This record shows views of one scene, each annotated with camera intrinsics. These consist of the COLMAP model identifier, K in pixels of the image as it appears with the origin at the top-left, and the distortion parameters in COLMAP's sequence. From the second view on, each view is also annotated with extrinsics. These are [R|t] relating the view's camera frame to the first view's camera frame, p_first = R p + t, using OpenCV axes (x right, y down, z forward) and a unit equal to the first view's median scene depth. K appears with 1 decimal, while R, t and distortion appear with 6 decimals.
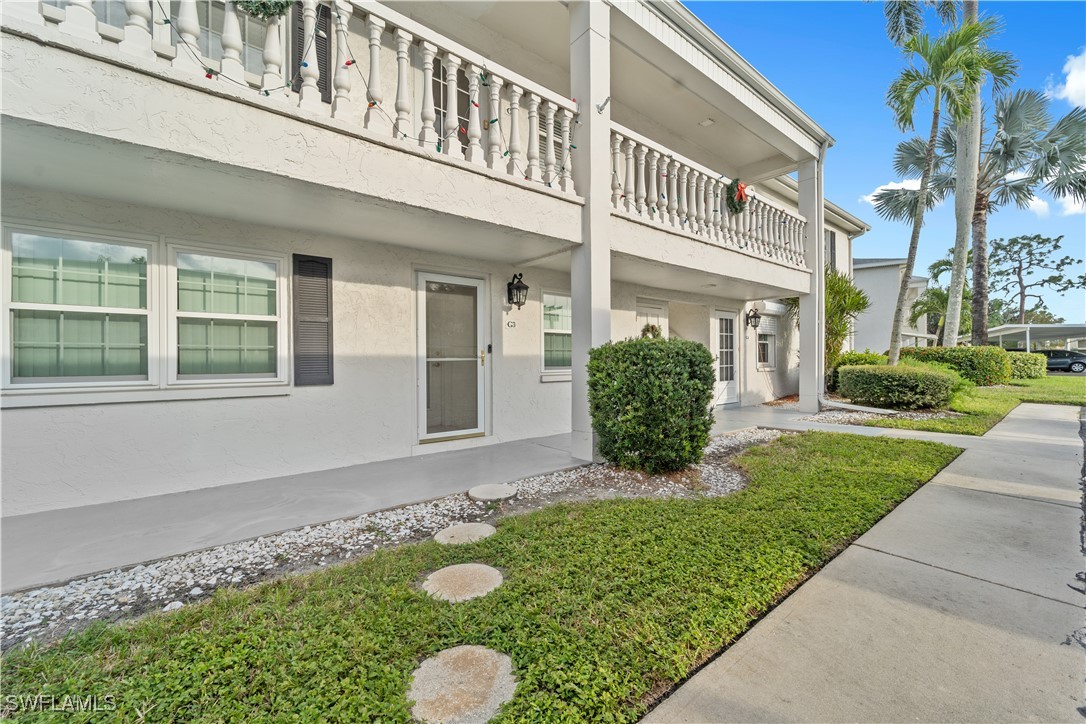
lens RADIAL K [[440.6, 0, 547.7], [0, 440.6, 359.0], [0, 0, 1]] dist [0.004379, -0.003118]
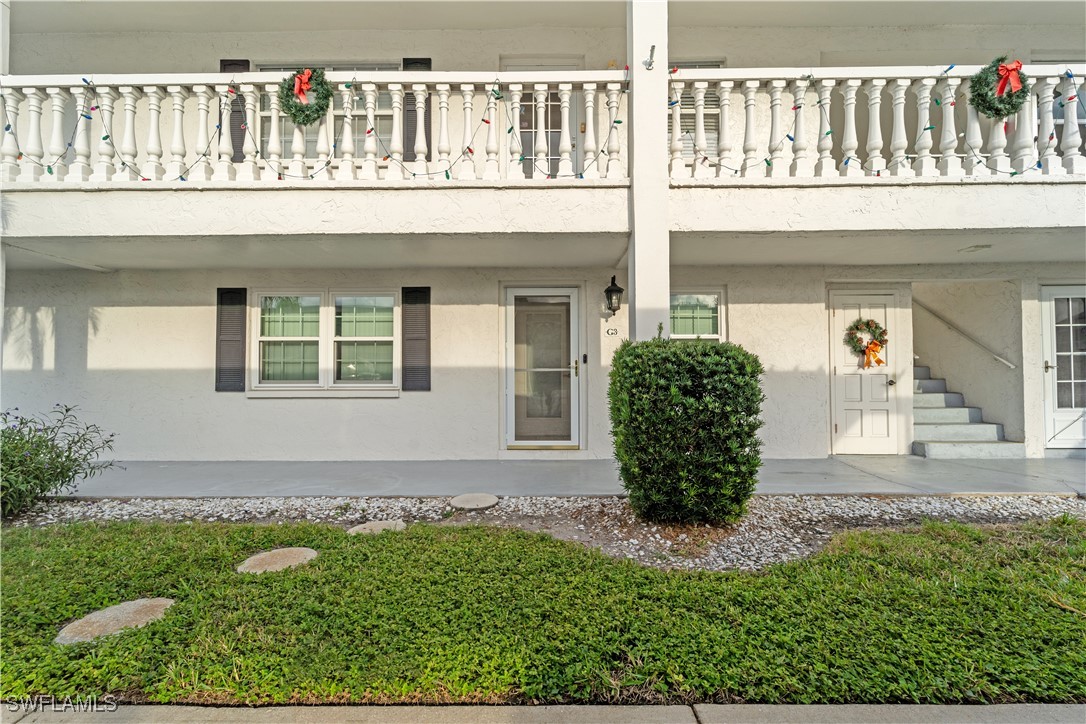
lens RADIAL K [[440.6, 0, 546.7], [0, 440.6, 364.8], [0, 0, 1]] dist [0.004379, -0.003118]
pose [[0.766267, -0.011014, -0.642428, 0.548801], [0.000528, 0.999864, -0.016512, 0.006964], [0.642522, 0.012313, 0.766168, 0.283067]]
